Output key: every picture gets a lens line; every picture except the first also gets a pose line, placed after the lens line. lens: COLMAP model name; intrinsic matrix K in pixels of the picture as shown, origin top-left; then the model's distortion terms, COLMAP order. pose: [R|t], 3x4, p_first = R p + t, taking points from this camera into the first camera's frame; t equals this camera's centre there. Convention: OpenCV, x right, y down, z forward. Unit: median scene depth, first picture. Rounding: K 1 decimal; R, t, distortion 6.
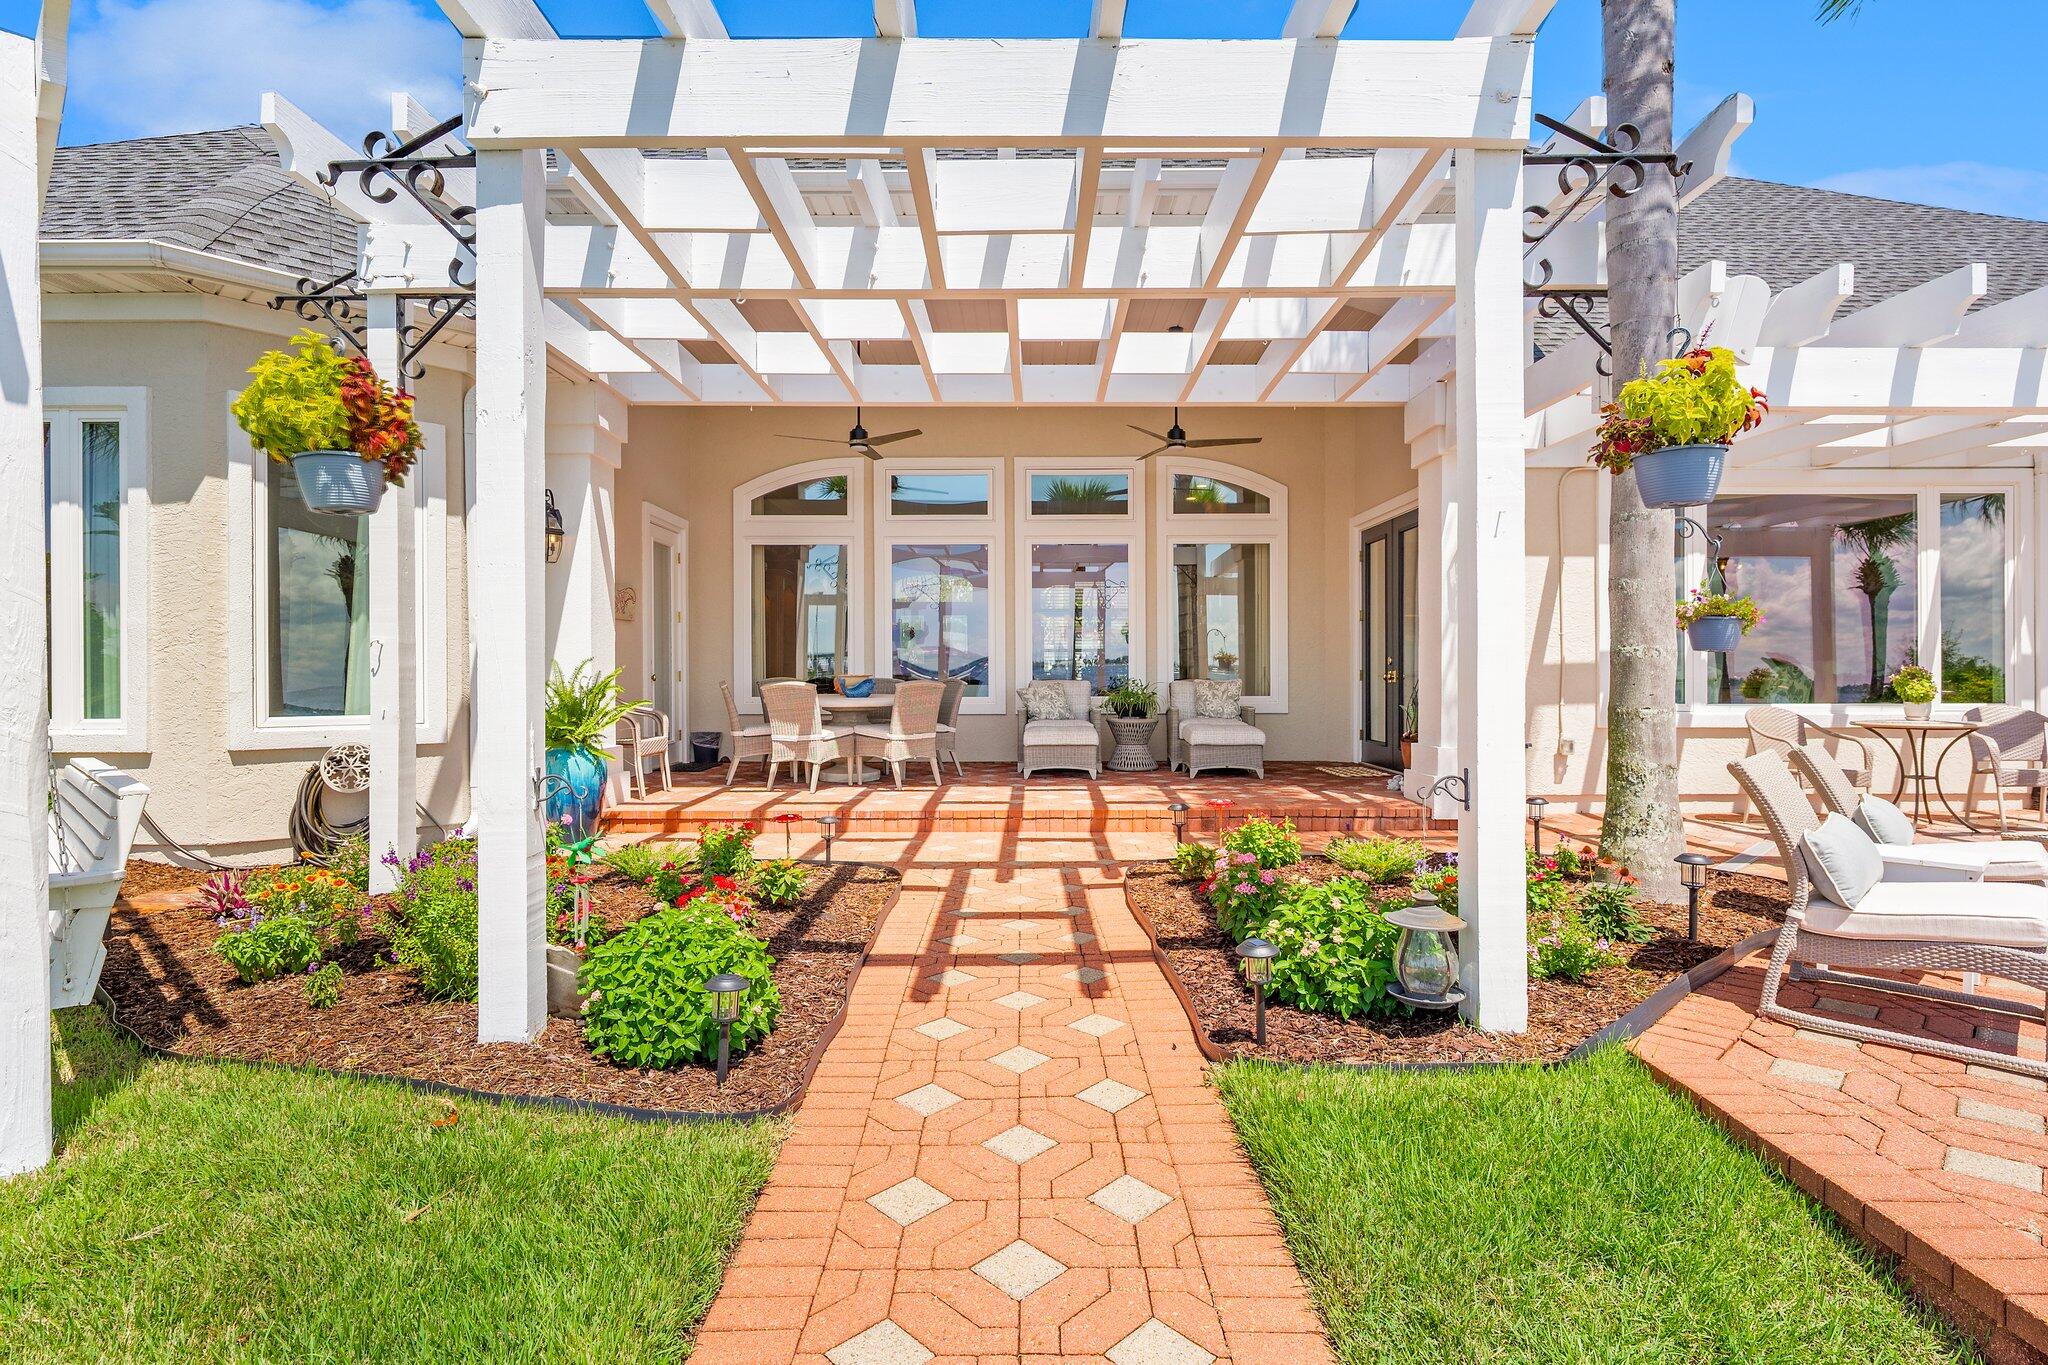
lens RADIAL K [[1063.0, 0, 1029.8], [0, 1063.0, 682.5], [0, 0, 1]] dist [-0.003621, -0.000505]
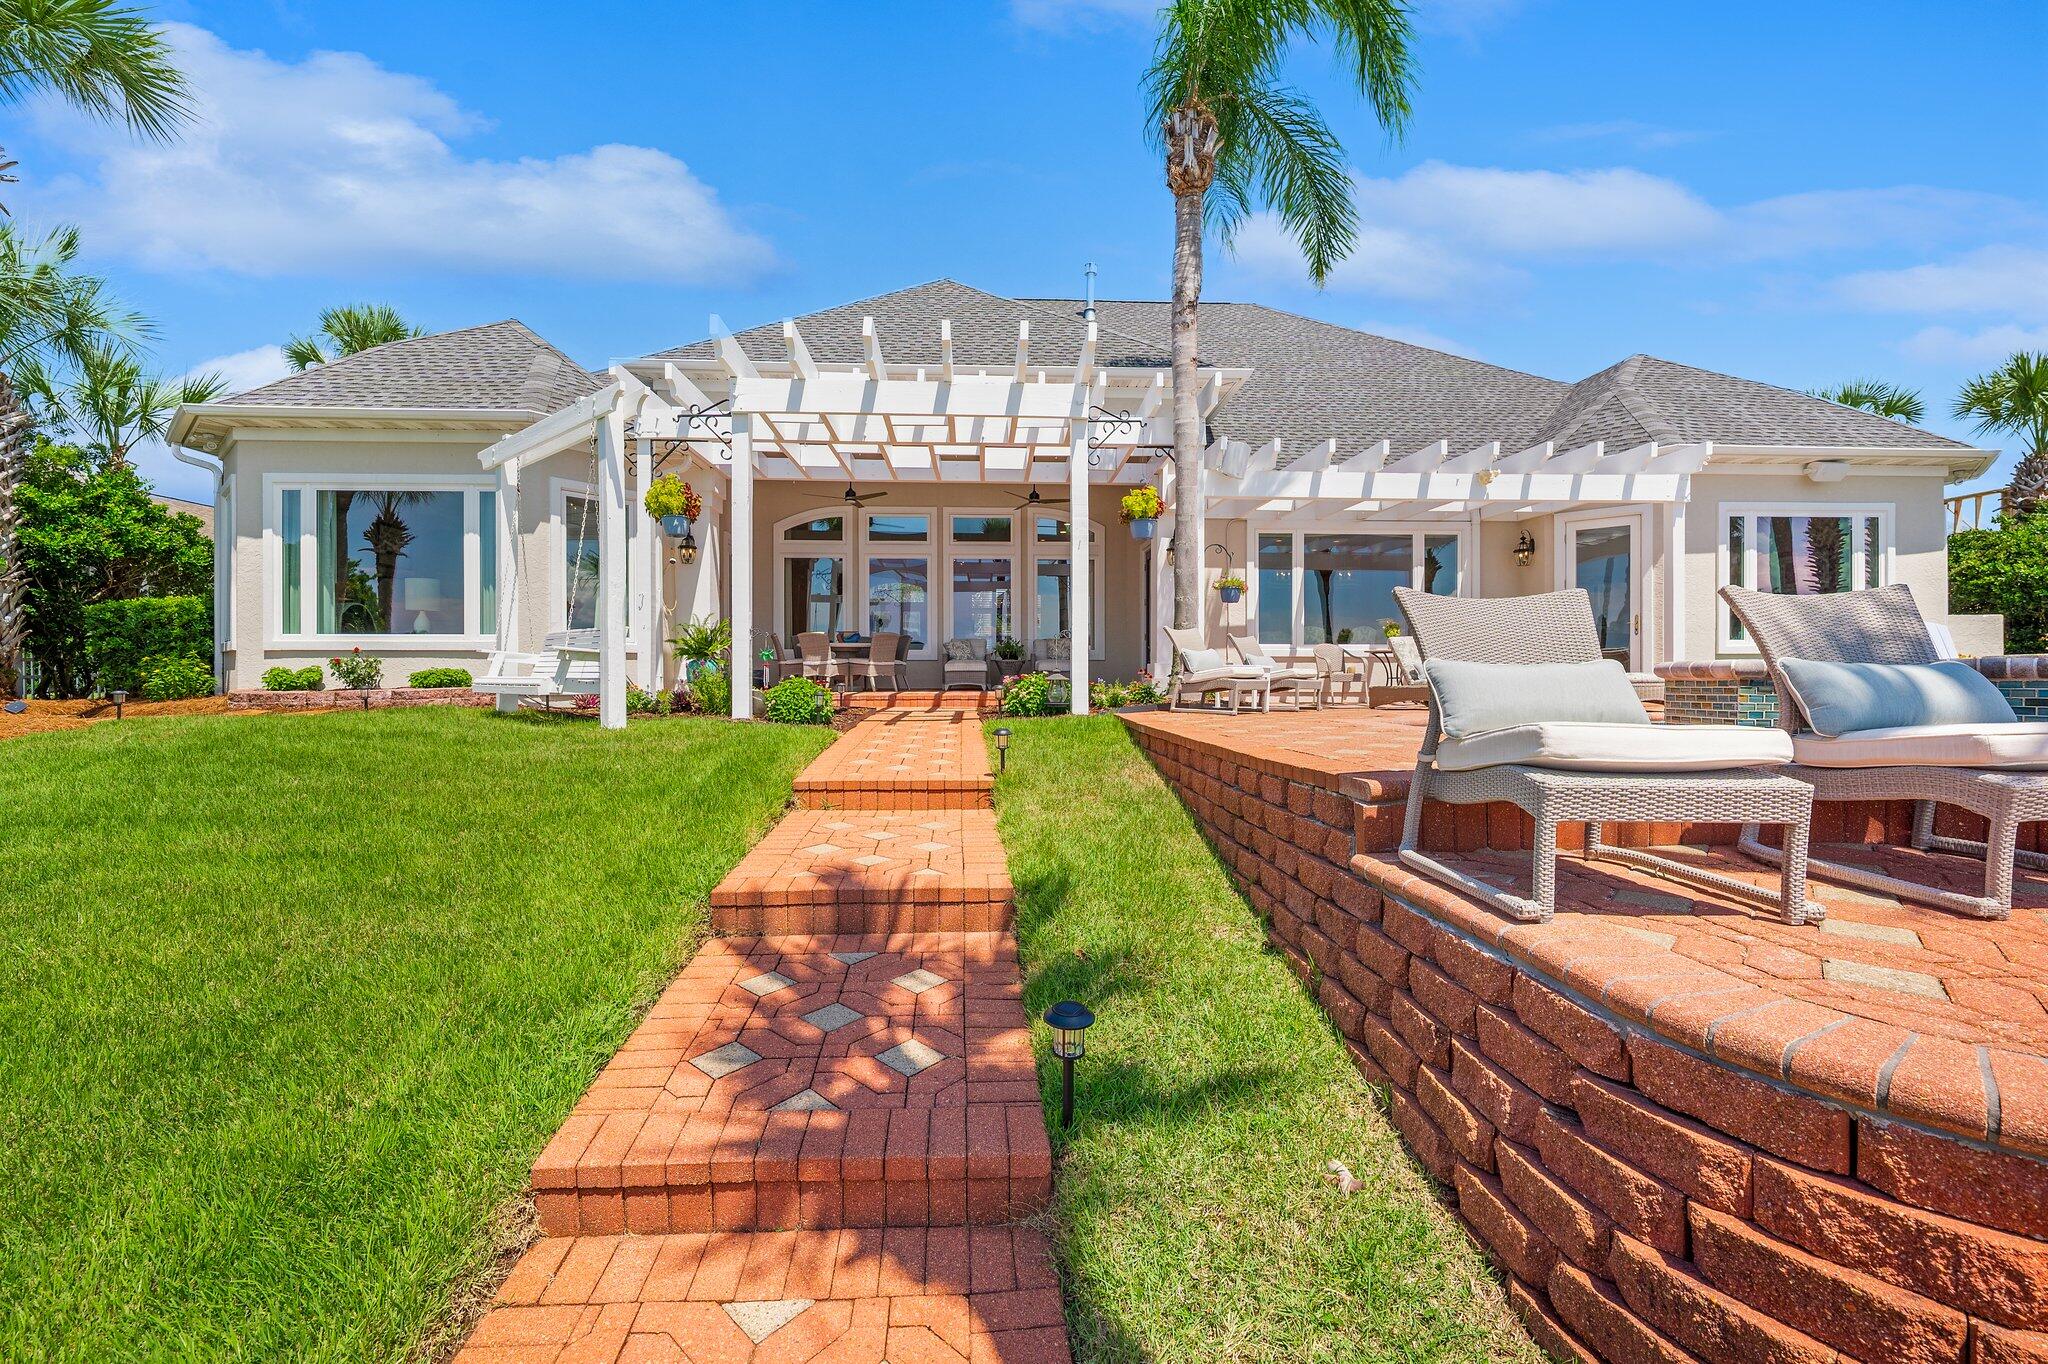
lens RADIAL K [[889.6, 0, 1016.7], [0, 889.6, 672.9], [0, 0, 1]] dist [-0.000543, -0.000122]
pose [[0.999177, 0.002646, 0.040470, 0.056660], [-0.002176, 0.999930, -0.011646, 0.082323], [-0.040498, 0.011548, 0.999113, -0.507189]]
